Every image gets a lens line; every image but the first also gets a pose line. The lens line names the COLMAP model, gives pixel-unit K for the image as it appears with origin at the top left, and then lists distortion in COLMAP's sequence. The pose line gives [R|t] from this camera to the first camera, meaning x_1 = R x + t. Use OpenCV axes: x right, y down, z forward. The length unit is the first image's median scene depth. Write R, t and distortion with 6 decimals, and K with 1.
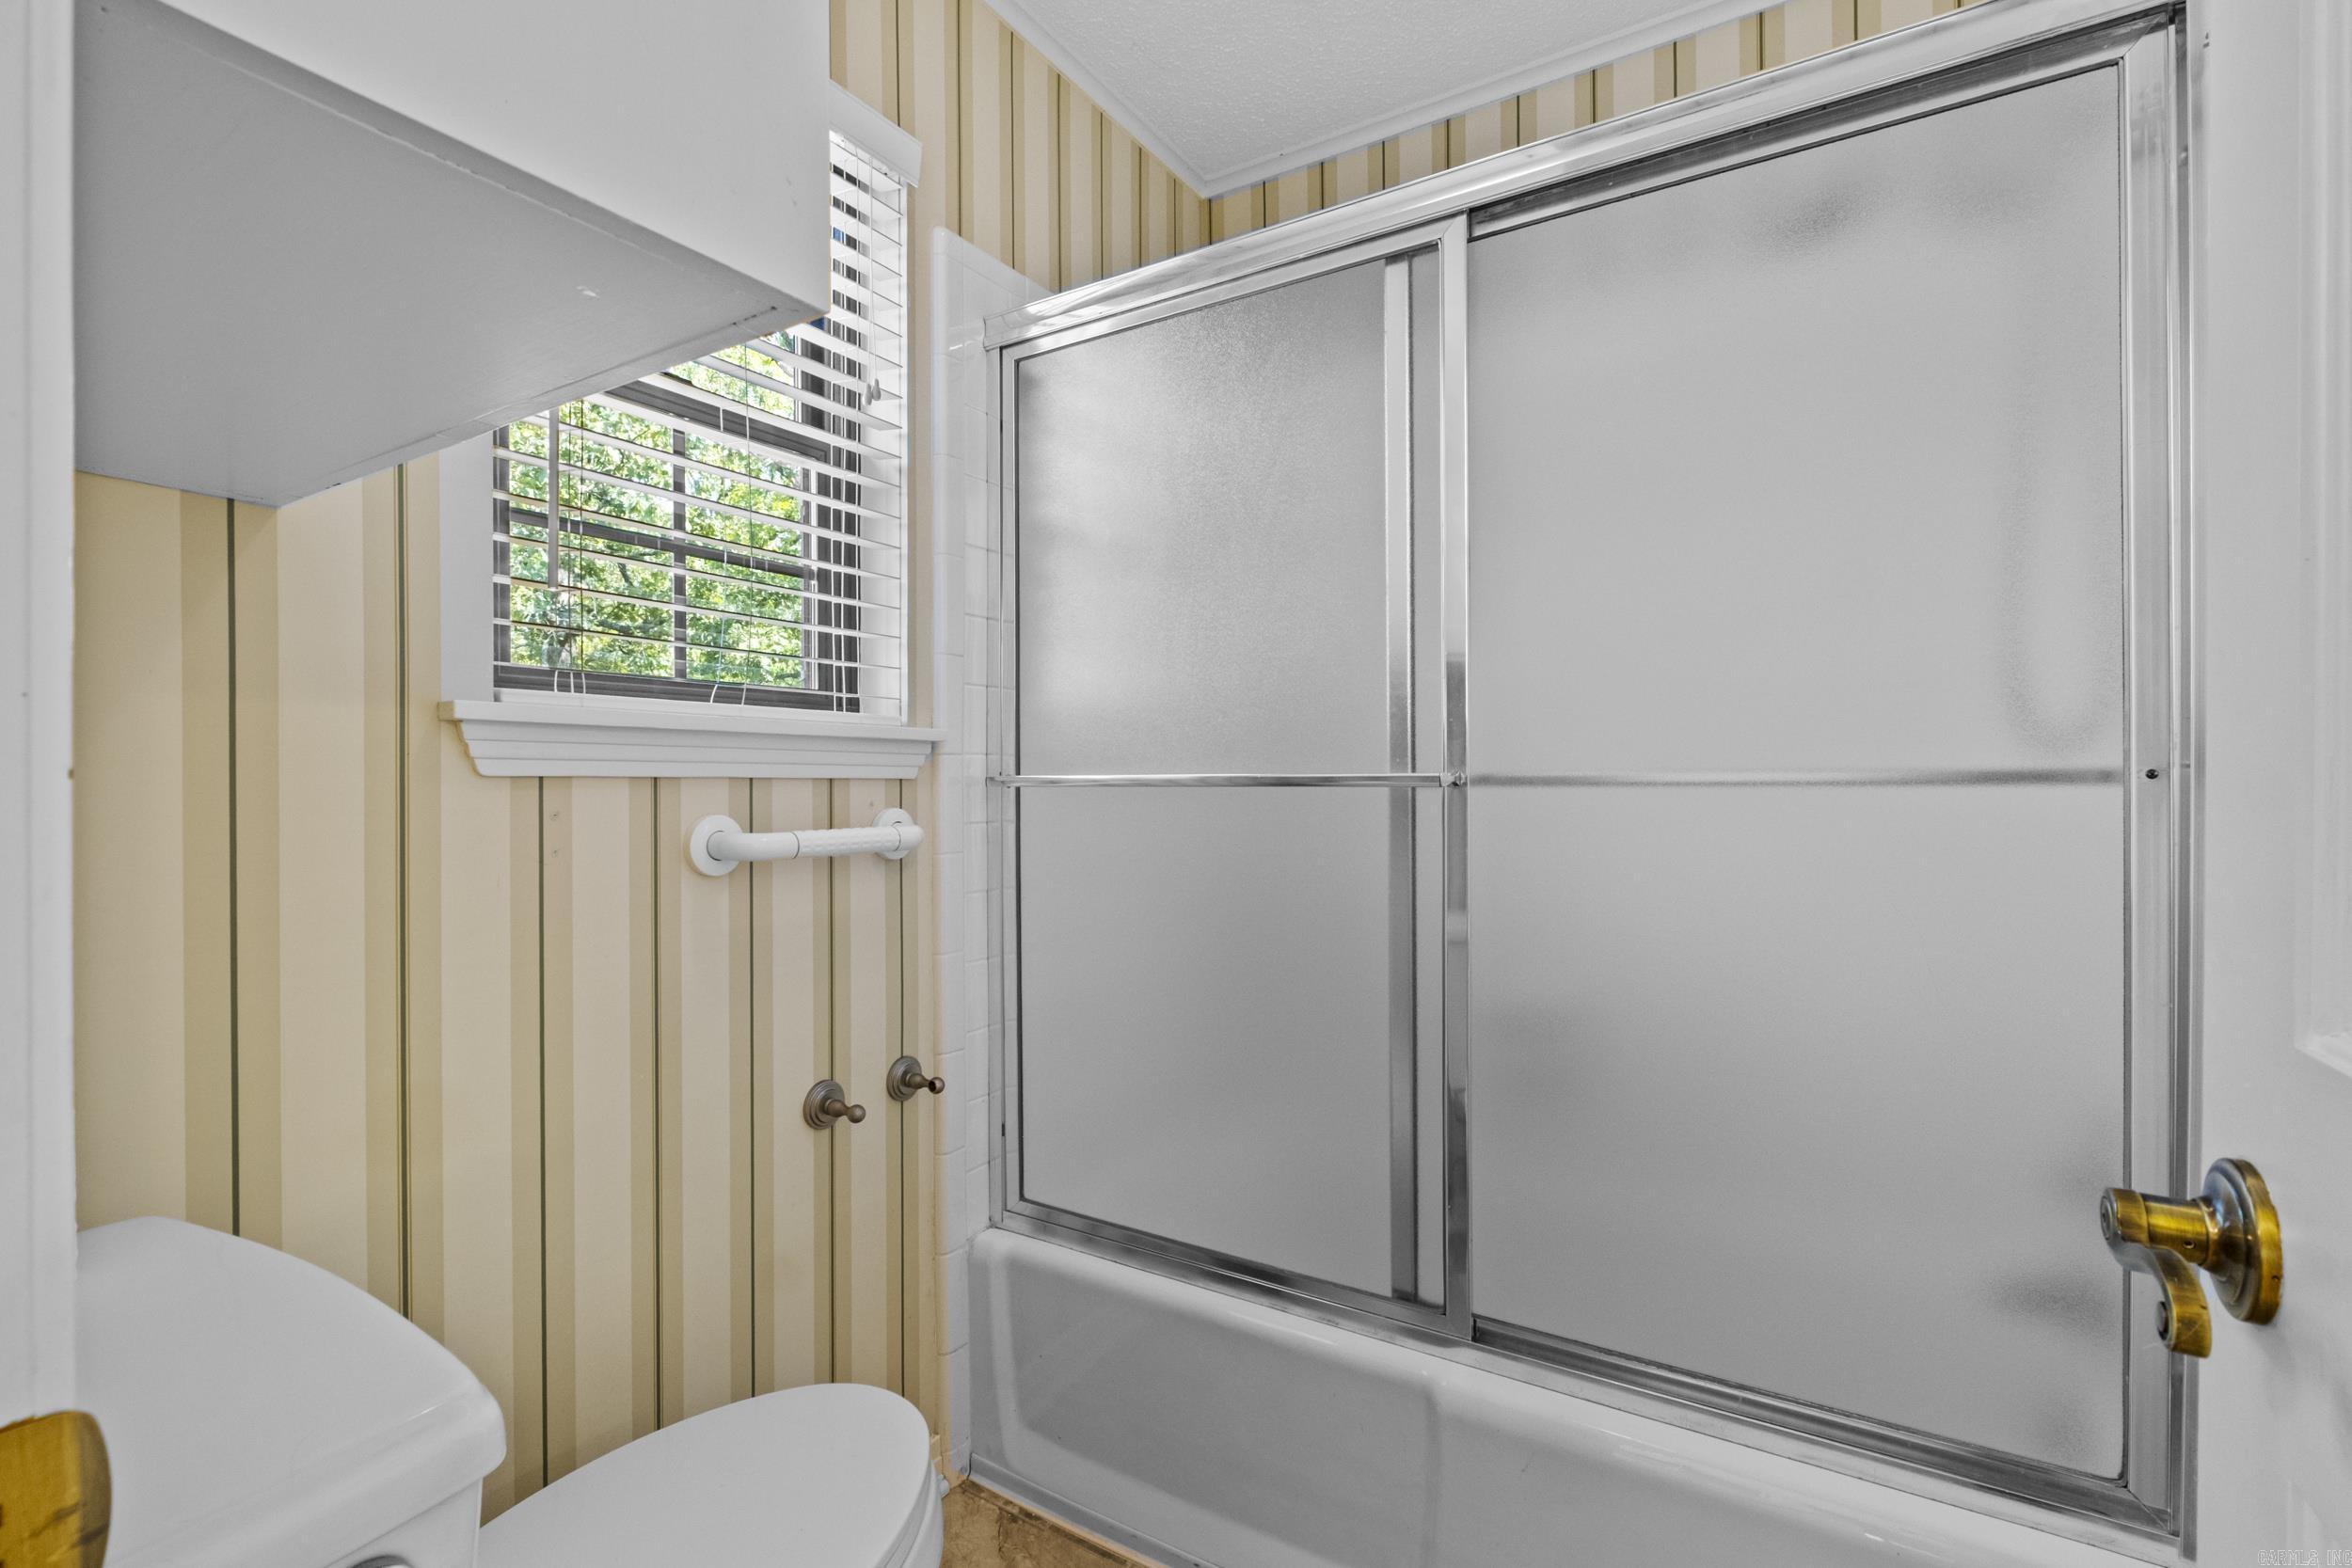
lens RADIAL K [[1039.4, 0, 1178.7], [0, 1039.4, 786.7], [0, 0, 1]] dist [-0.008264, 0.003103]
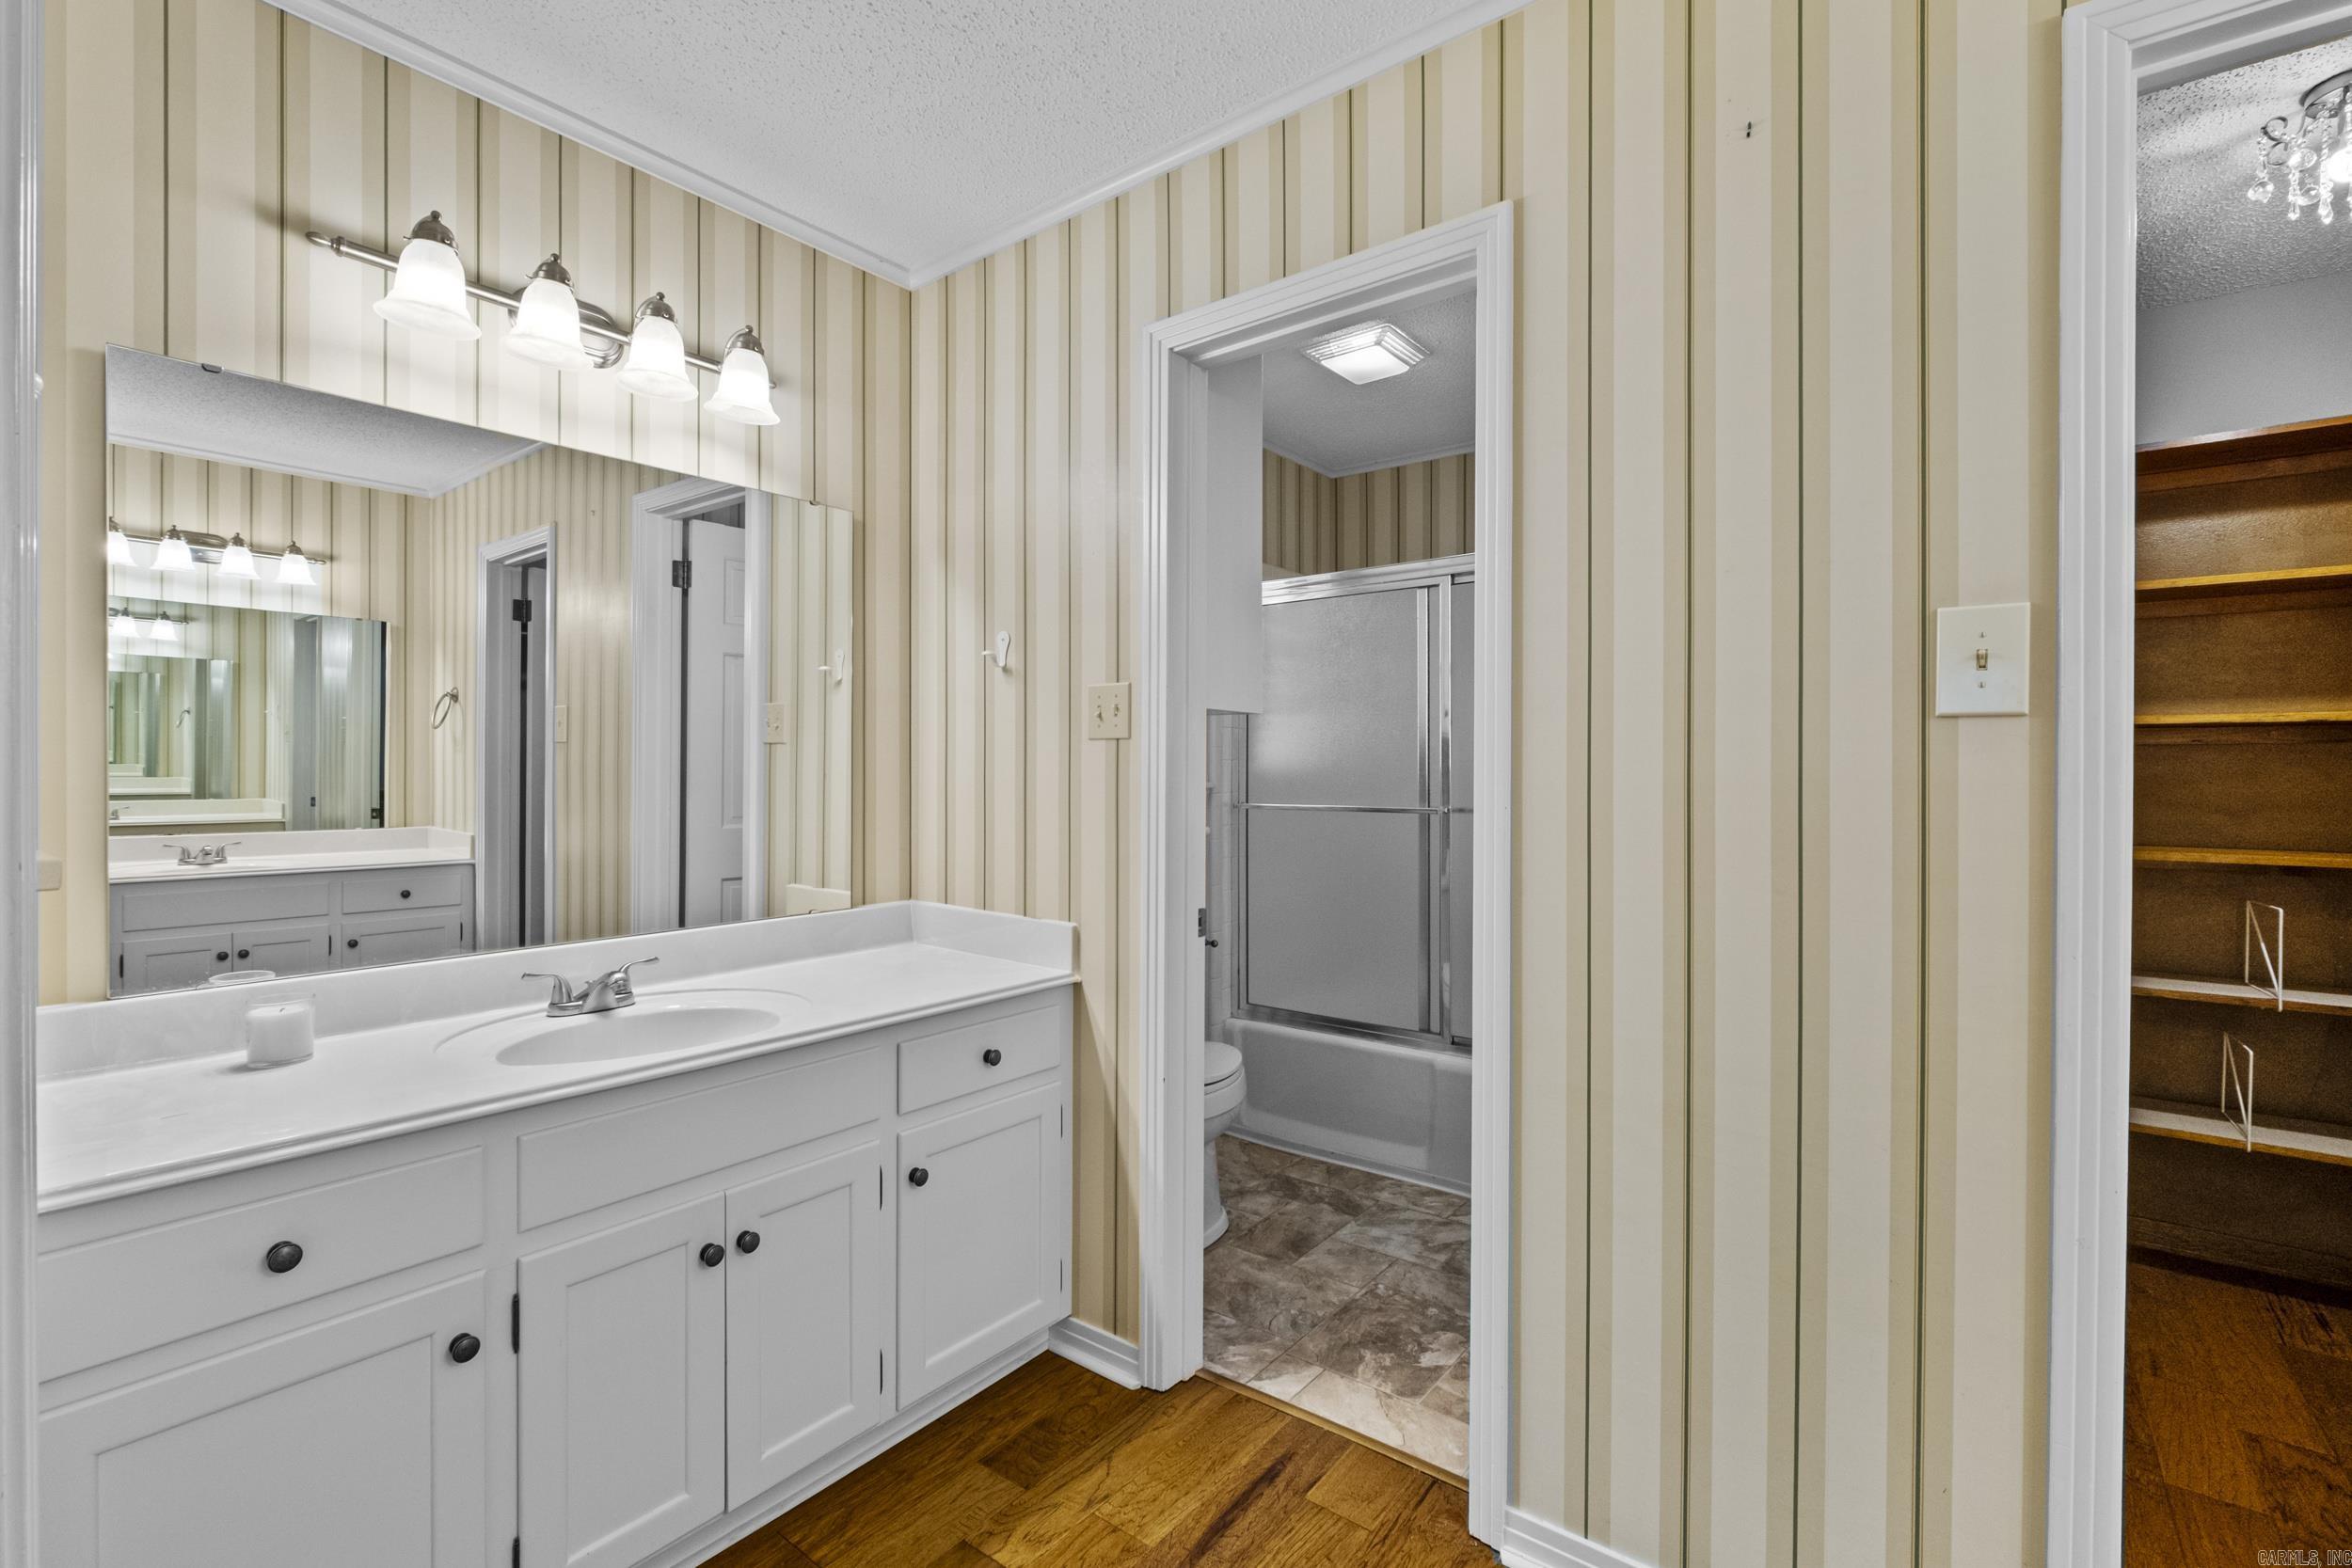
lens RADIAL K [[1039.4, 0, 1165.6], [0, 1039.4, 774.3], [0, 0, 1]] dist [-0.008264, 0.003103]
pose [[0.993394, 0.002230, -0.114733, -0.082614], [-0.001418, 0.999973, 0.007153, -0.090384], [0.114746, -0.006943, 0.993371, -1.211508]]
